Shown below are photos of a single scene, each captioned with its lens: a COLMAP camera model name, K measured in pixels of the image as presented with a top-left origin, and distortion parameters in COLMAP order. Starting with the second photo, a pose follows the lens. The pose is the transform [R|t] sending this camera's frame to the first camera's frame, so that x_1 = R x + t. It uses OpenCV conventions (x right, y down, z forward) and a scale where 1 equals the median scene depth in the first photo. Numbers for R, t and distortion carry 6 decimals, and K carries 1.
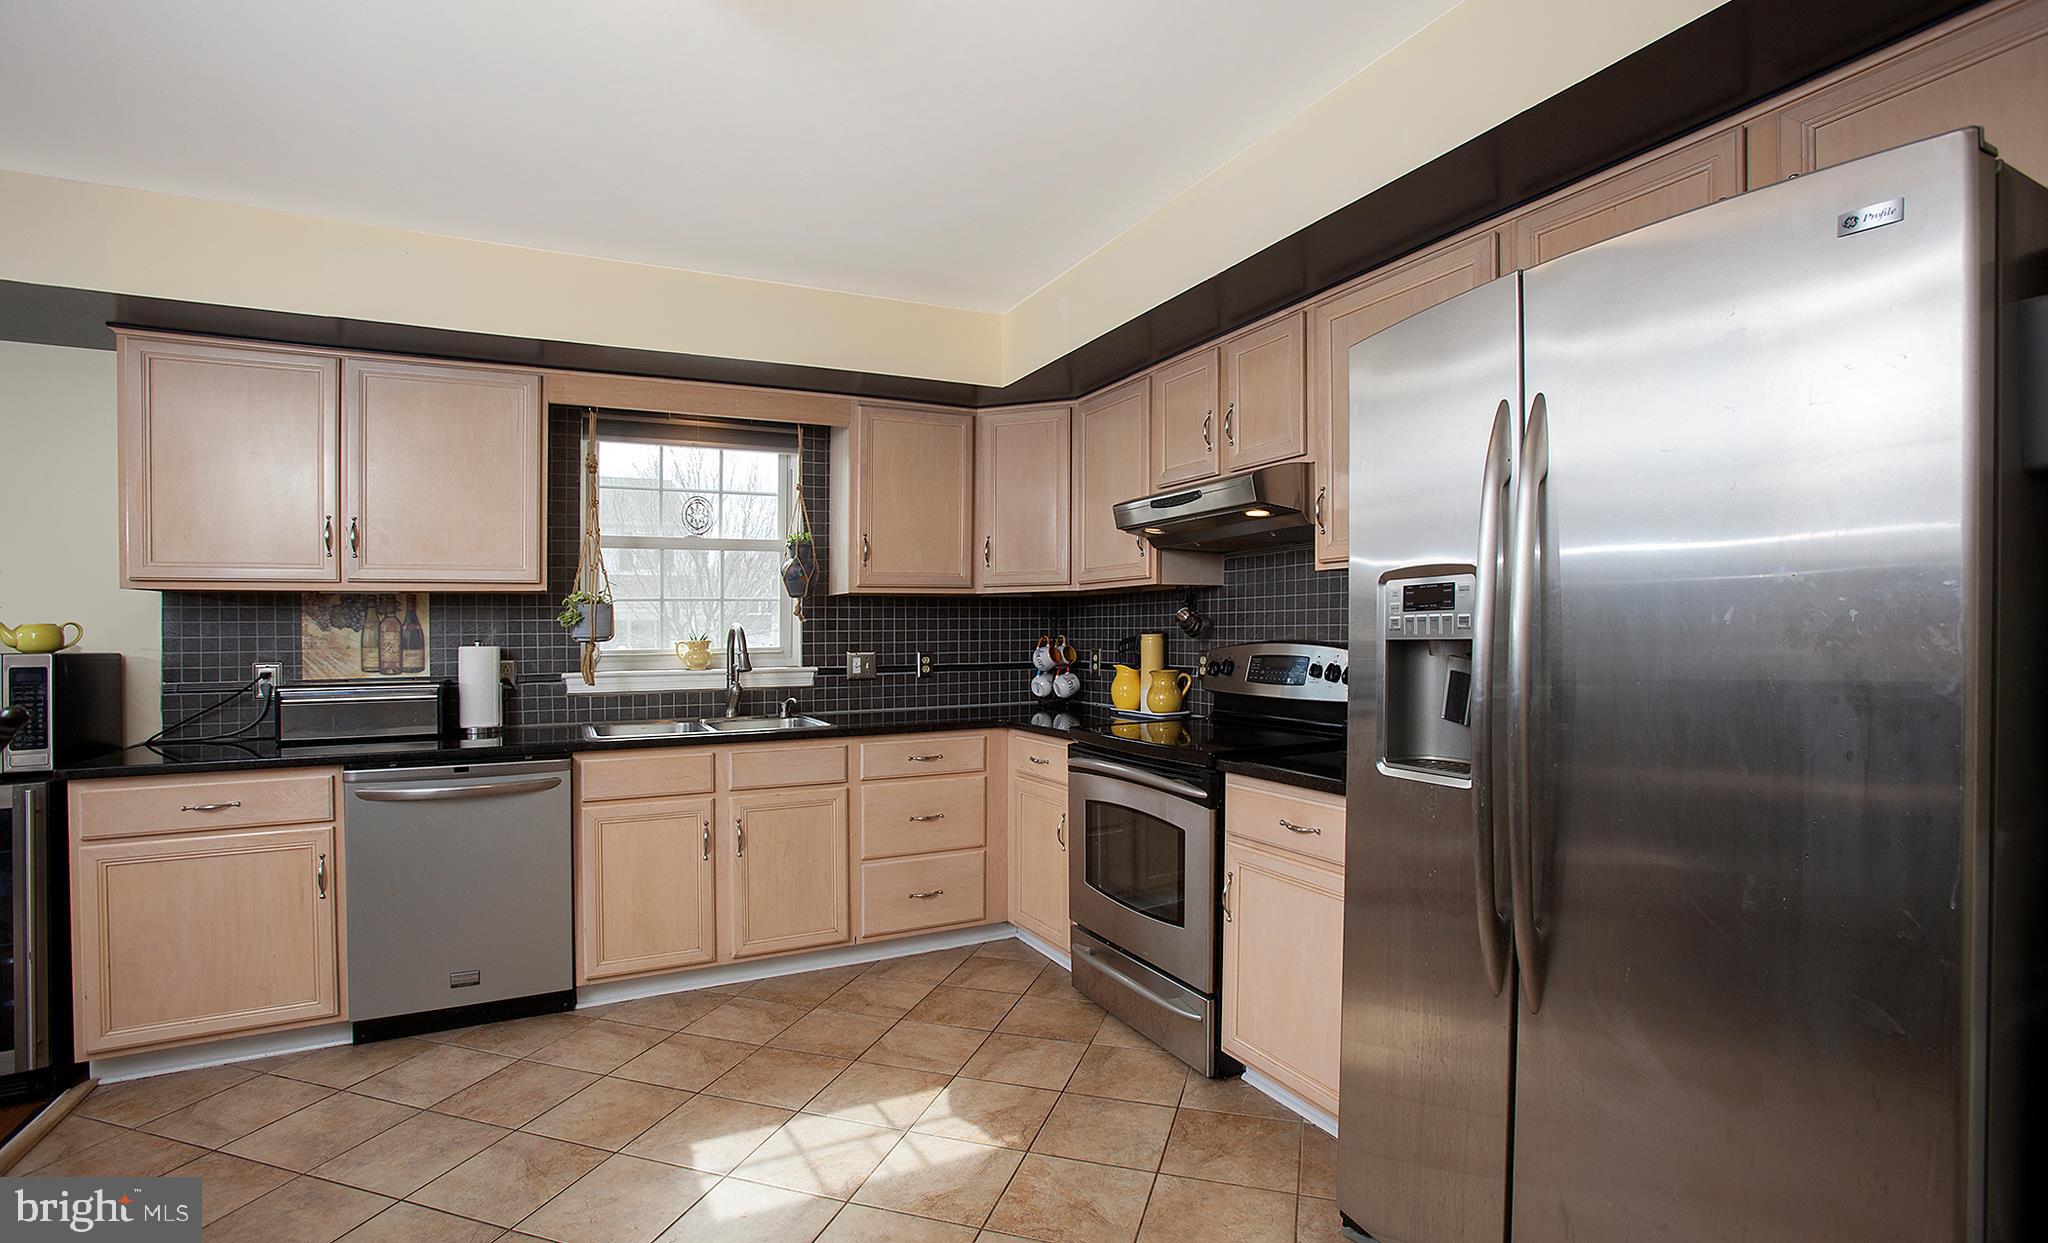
lens RADIAL K [[963.0, 0, 1019.9], [0, 963.0, 641.3], [0, 0, 1]] dist [-0.071159, 0.030769]
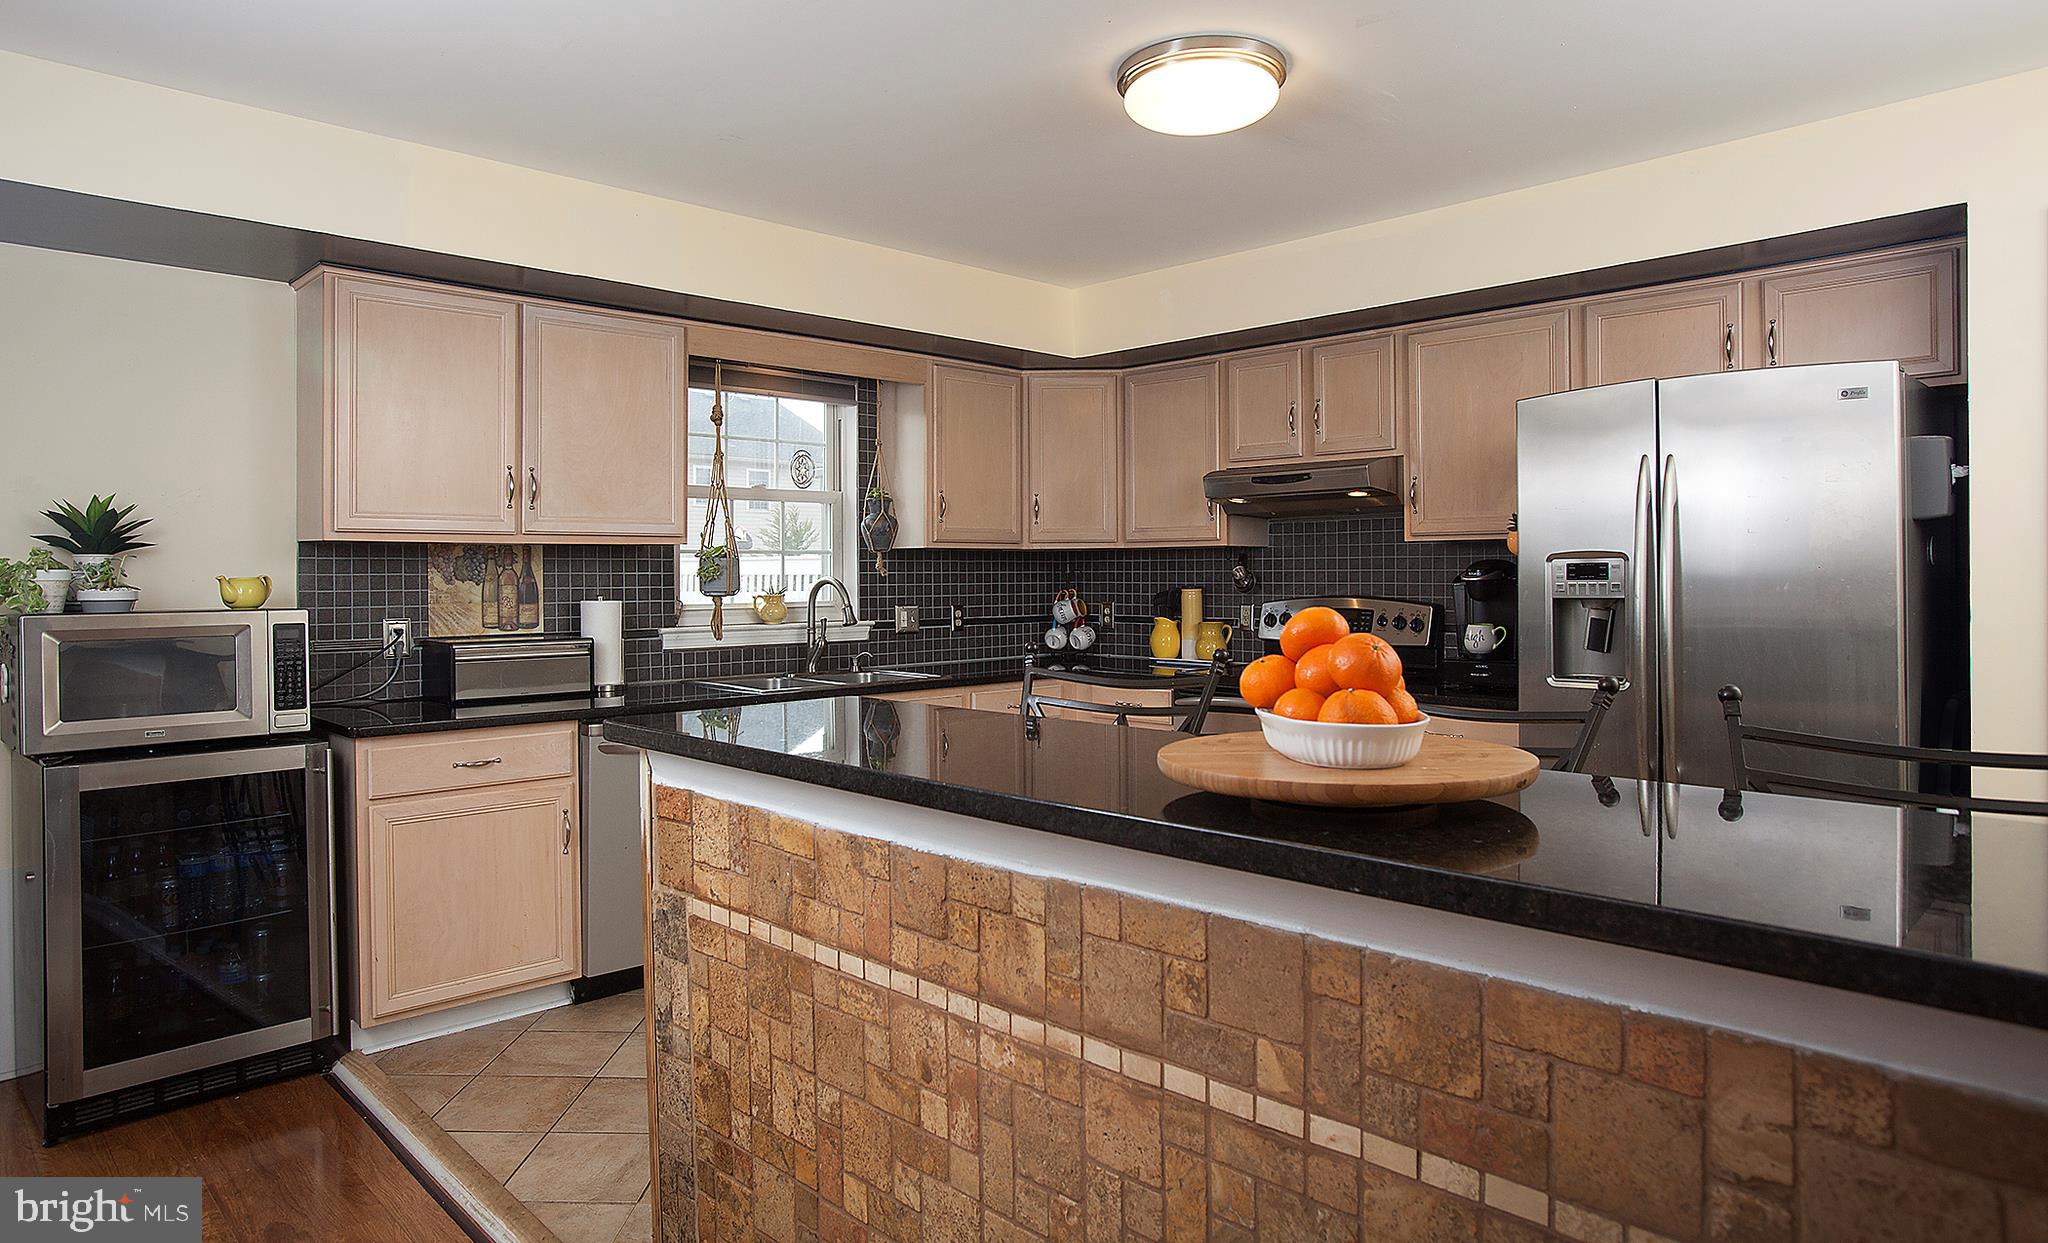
lens RADIAL K [[1258.4, 0, 1017.5], [0, 1258.4, 568.0], [0, 0, 1]] dist [-0.027564, -0.000556]
pose [[0.952329, 0.007838, 0.304972, -0.559301], [-0.002628, 0.999844, -0.017490, -0.006650], [-0.305061, 0.015855, 0.952201, -0.346709]]
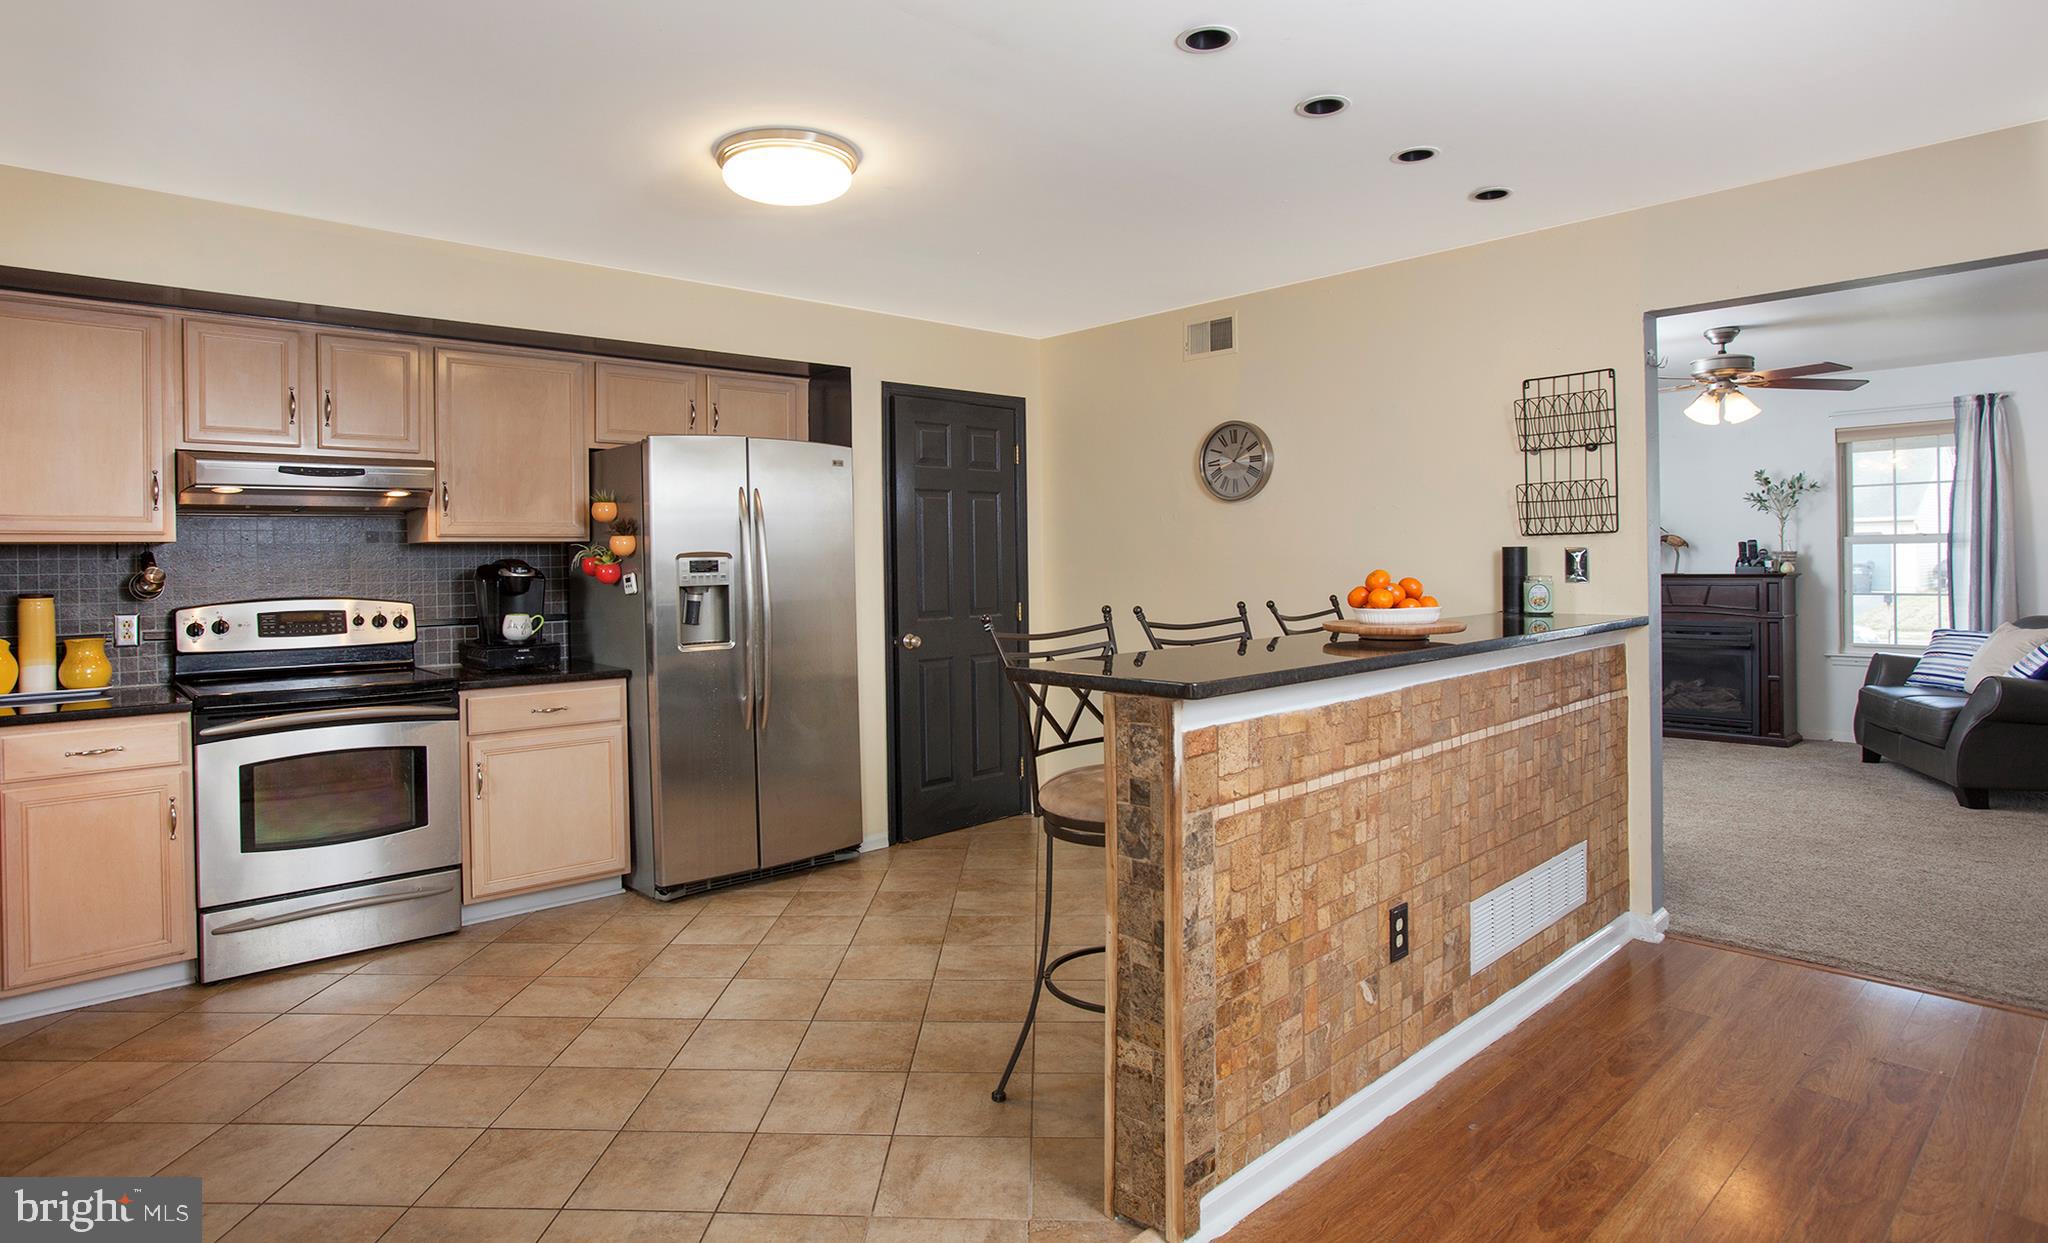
lens RADIAL K [[1041.0, 0, 1018.2], [0, 1041.0, 572.7], [0, 0, 1]] dist [-0.002708, -0.000193]
pose [[-0.284830, 0.004555, 0.958567, -1.067809], [0.028642, 0.999583, 0.003761, -0.010222], [-0.958150, 0.028526, -0.284842, 0.505251]]
